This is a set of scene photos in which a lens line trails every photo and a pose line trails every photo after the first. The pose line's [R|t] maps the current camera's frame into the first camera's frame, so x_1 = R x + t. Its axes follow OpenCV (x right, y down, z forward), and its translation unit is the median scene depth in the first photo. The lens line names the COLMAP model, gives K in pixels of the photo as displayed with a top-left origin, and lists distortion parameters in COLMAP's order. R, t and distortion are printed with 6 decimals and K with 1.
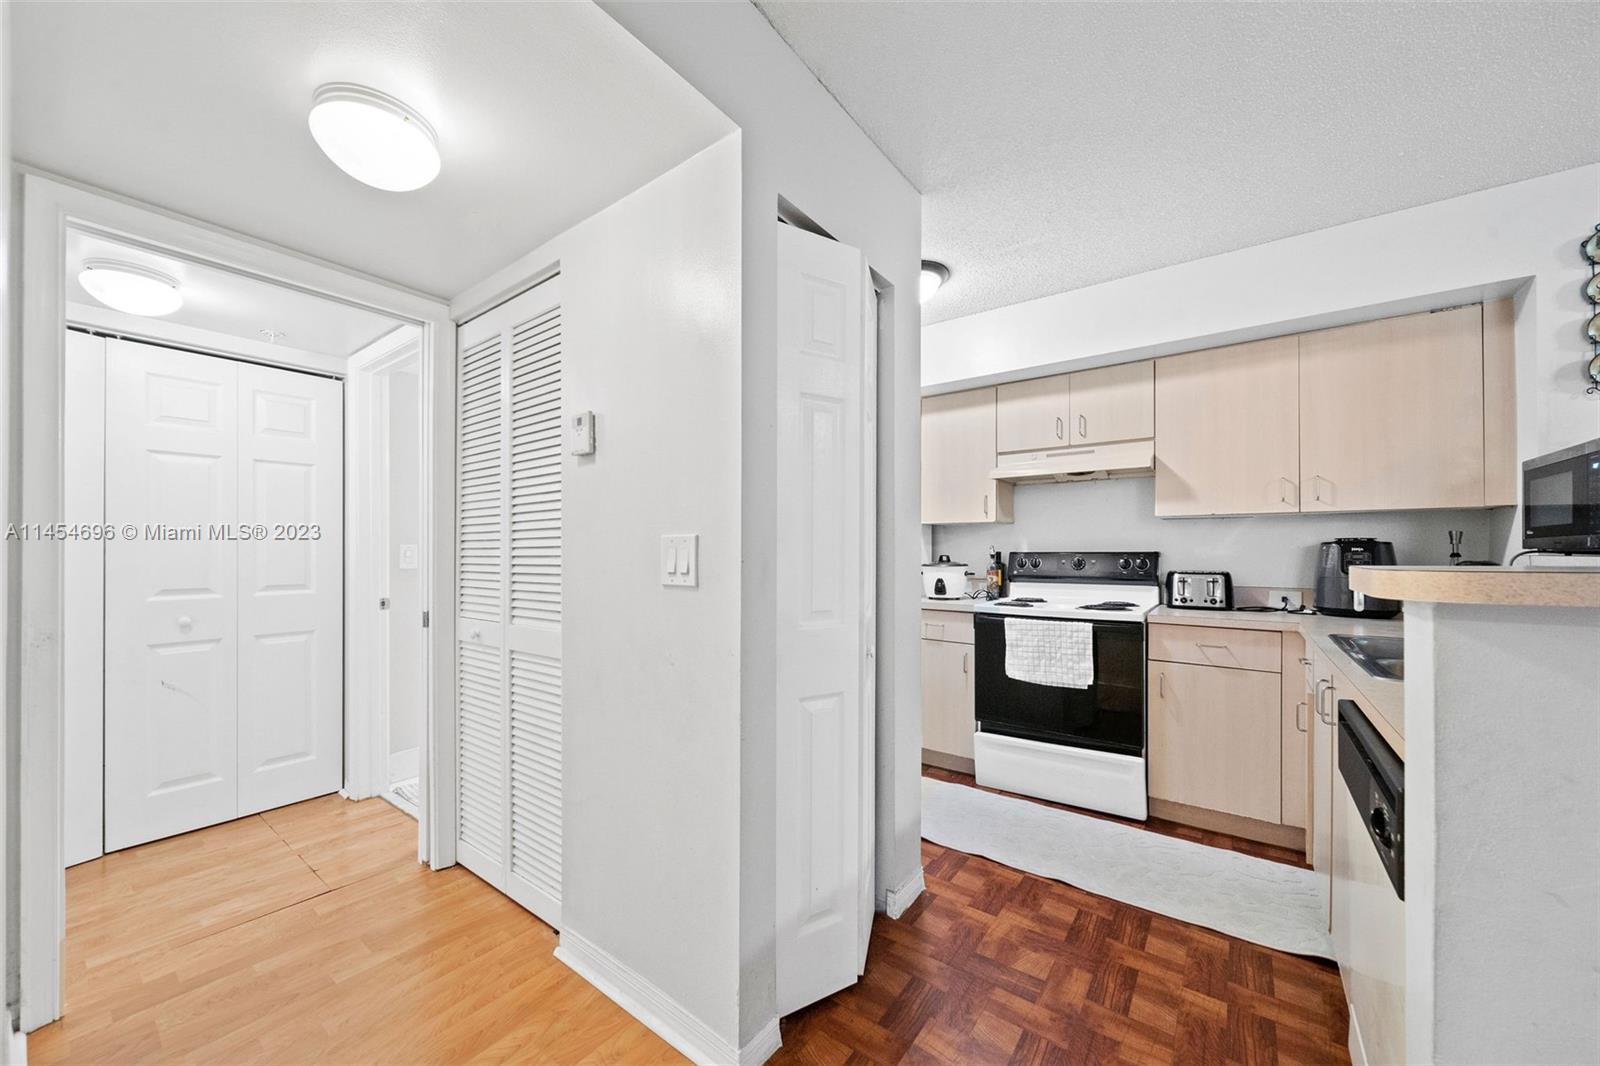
lens RADIAL K [[599.7, 0, 764.8], [0, 599.7, 557.8], [0, 0, 1]] dist [0.001447, -0.001301]
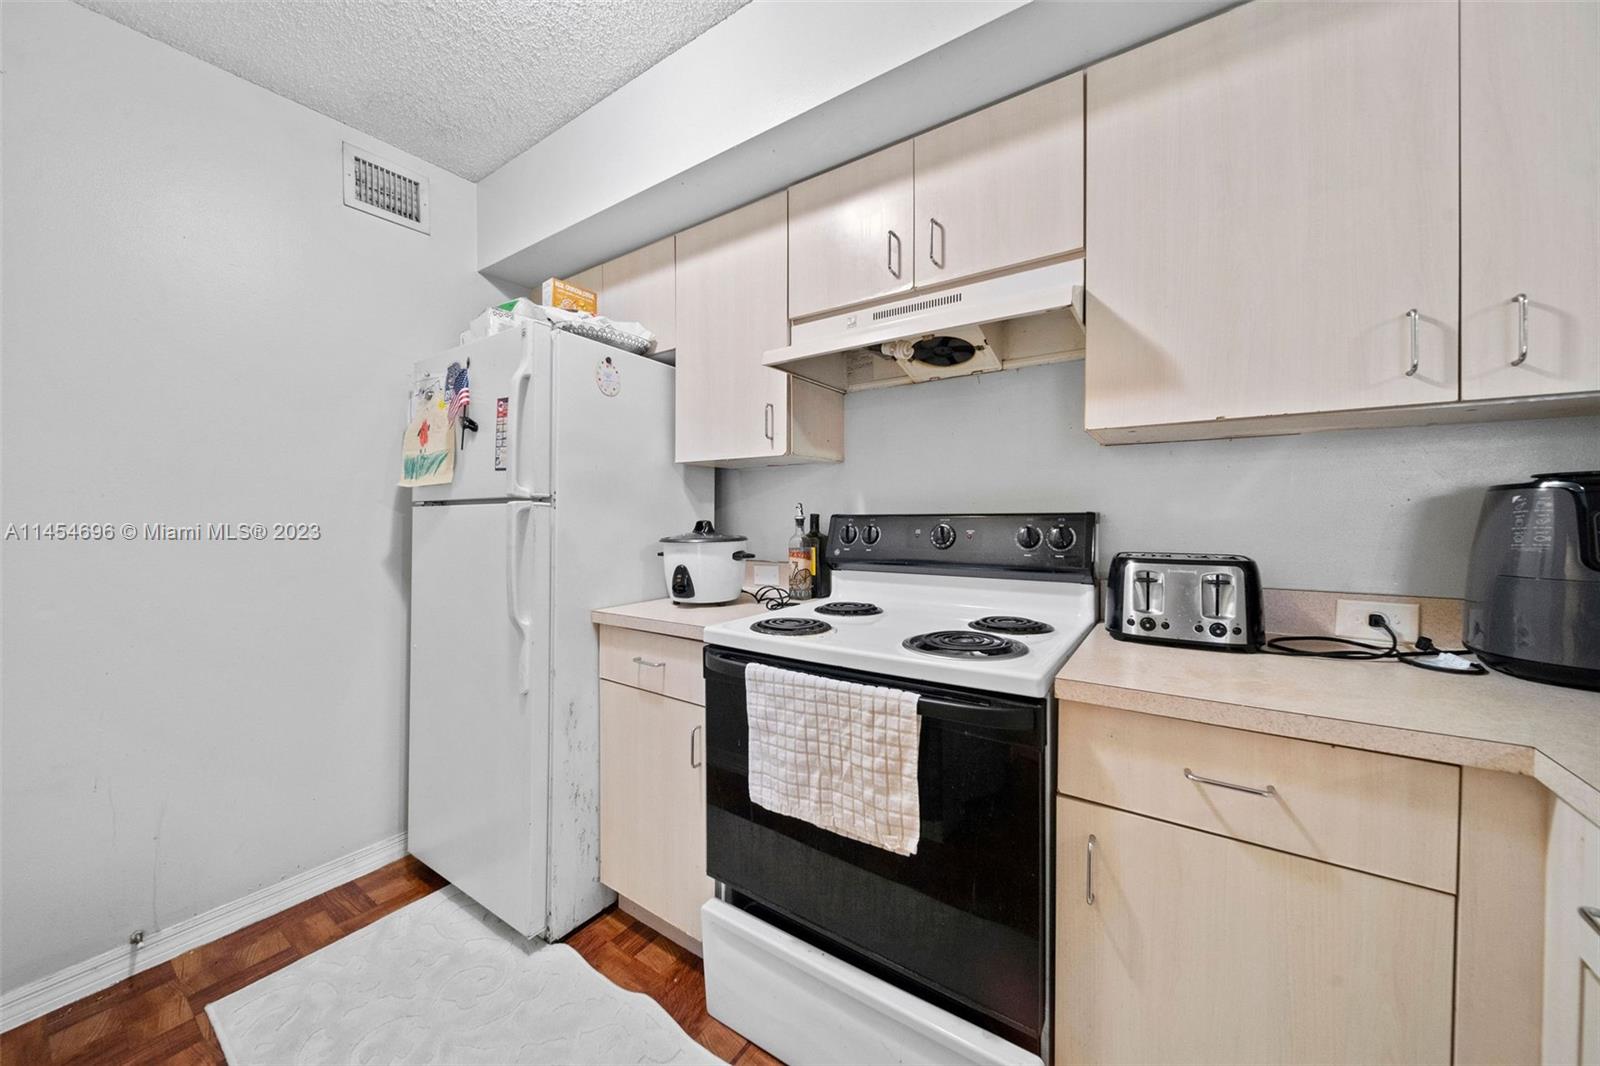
lens RADIAL K [[555.5, 0, 776.3], [0, 555.5, 530.8], [0, 0, 1]] dist [-0.000901, -0.001041]
pose [[0.999506, -0.002772, 0.031307, 0.415974], [0.002358, 0.999909, 0.013283, -0.001850], [-0.031340, -0.013203, 0.999422, 0.605718]]
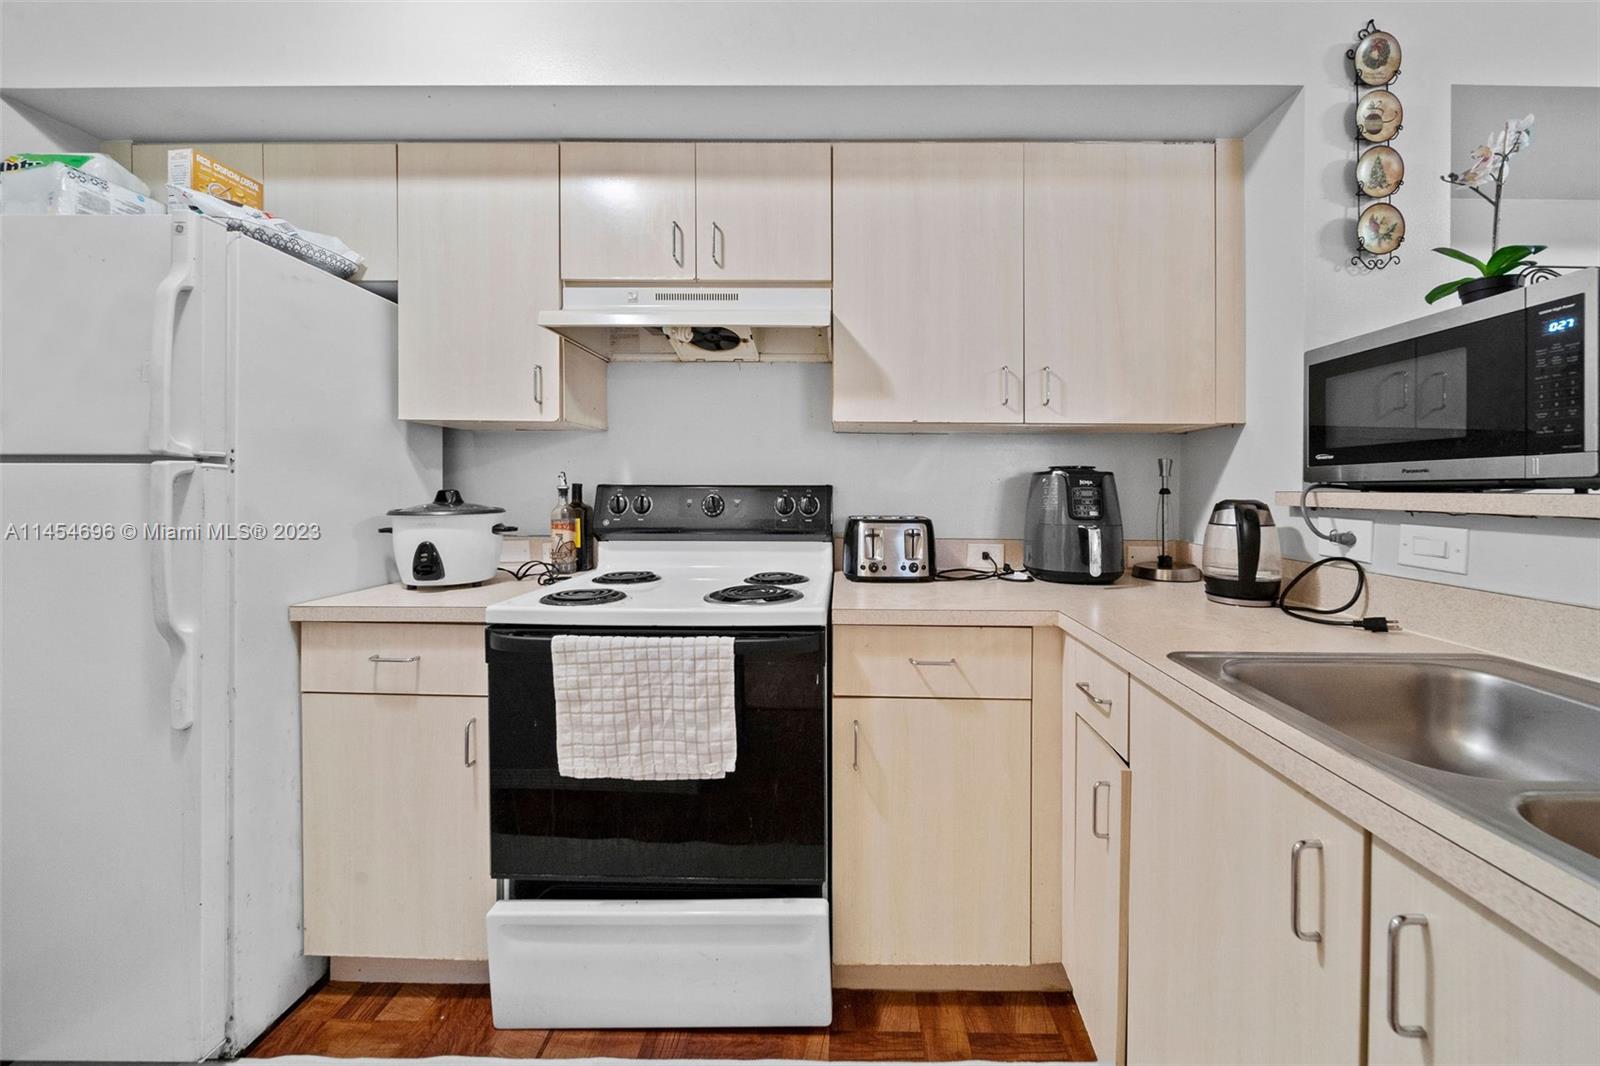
lens RADIAL K [[599.7, 0, 818.5], [0, 599.7, 501.4], [0, 0, 1]] dist [0.001447, -0.001301]
pose [[0.806101, -0.007560, 0.591730, 0.306133], [0.000266, 0.999923, 0.012412, -0.001151], [-0.591779, -0.009848, 0.806040, 0.554706]]
